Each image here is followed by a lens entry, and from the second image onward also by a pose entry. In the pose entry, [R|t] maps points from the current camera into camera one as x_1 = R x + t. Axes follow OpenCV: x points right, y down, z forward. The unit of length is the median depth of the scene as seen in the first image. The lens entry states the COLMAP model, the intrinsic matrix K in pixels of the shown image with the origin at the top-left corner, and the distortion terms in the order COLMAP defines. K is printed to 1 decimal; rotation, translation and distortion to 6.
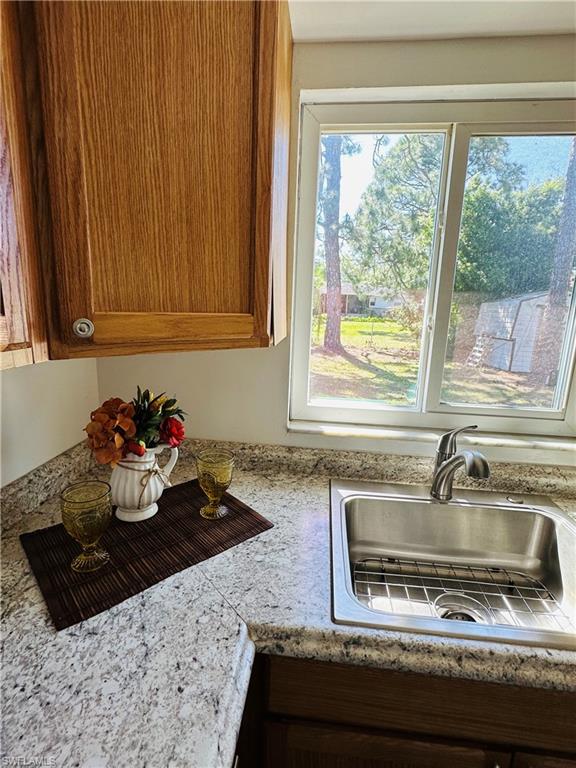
lens RADIAL K [[391.2, 0, 283.3], [0, 391.2, 384.0], [0, 0, 1]] dist [-0.003075, -0.000454]
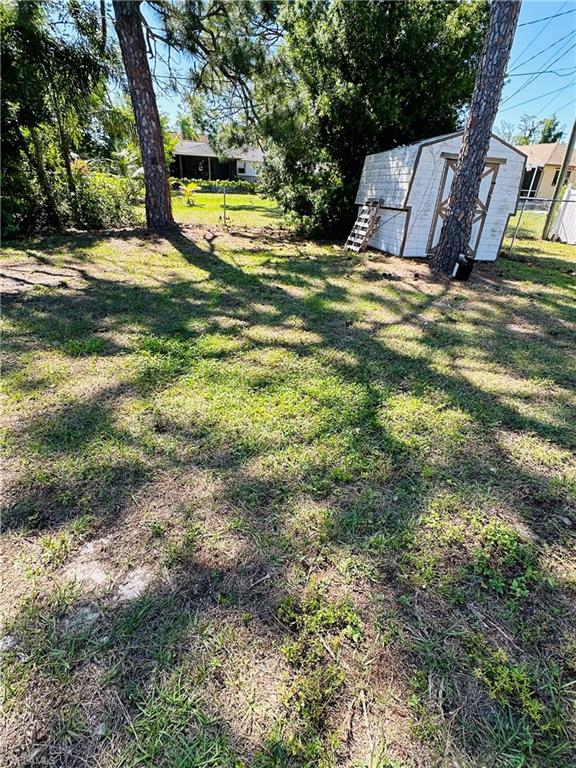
lens RADIAL K [[391.2, 0, 286.9], [0, 391.2, 390.3], [0, 0, 1]] dist [-0.003075, -0.000454]
pose [[0.955251, -0.134417, 0.263491, 1.535219], [0.050716, 0.952021, 0.301801, -0.263096], [-0.291416, -0.274932, 0.916236, 3.356972]]
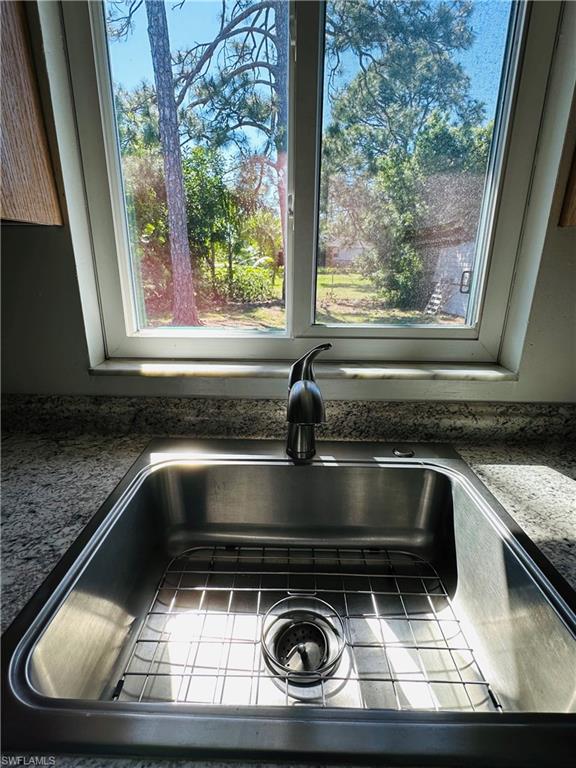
lens RADIAL K [[391.2, 0, 281.6], [0, 391.2, 382.7], [0, 0, 1]] dist [-0.003075, -0.000454]
pose [[0.996194, -0.051092, 0.070623, 0.297750], [0.043463, 0.993455, 0.105635, 0.079598], [-0.075557, -0.102164, 0.991894, 0.297080]]
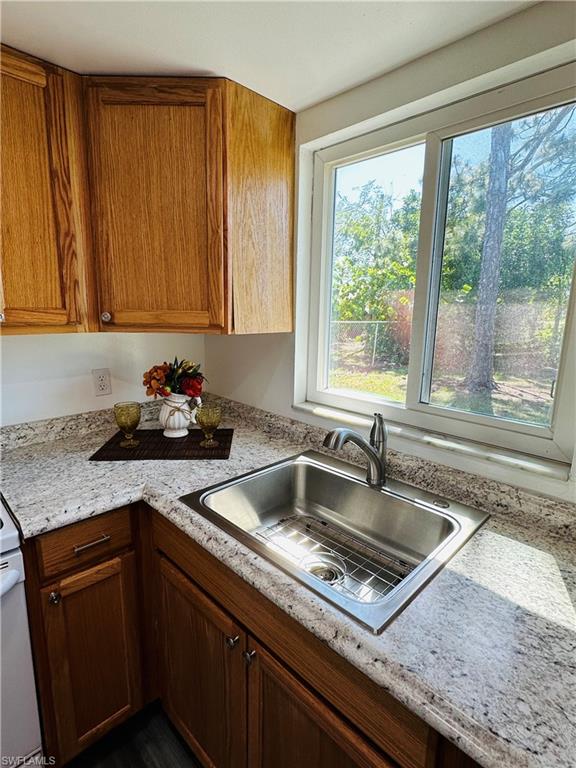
lens RADIAL K [[391.2, 0, 282.1], [0, 391.2, 383.5], [0, 0, 1]] dist [-0.003075, -0.000454]
pose [[0.776356, 0.103065, -0.621811, 0.770077], [-0.123827, 0.992255, 0.009863, 0.036722], [0.618011, 0.069340, 0.783105, -0.017424]]
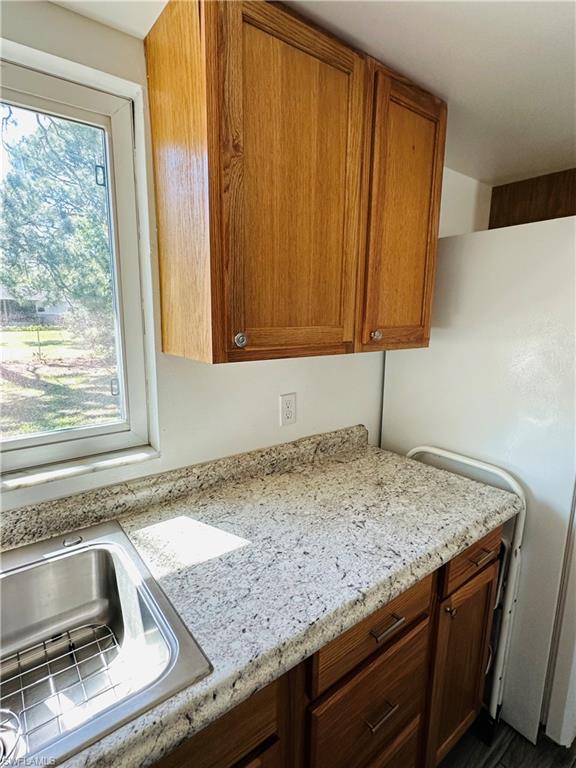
lens RADIAL K [[391.2, 0, 284.2], [0, 391.2, 382.9], [0, 0, 1]] dist [-0.003075, -0.000454]
pose [[0.723754, -0.150396, 0.673469, 0.365838], [0.158912, 0.986055, 0.049425, -0.007706], [-0.671511, 0.071251, 0.737561, 0.043137]]
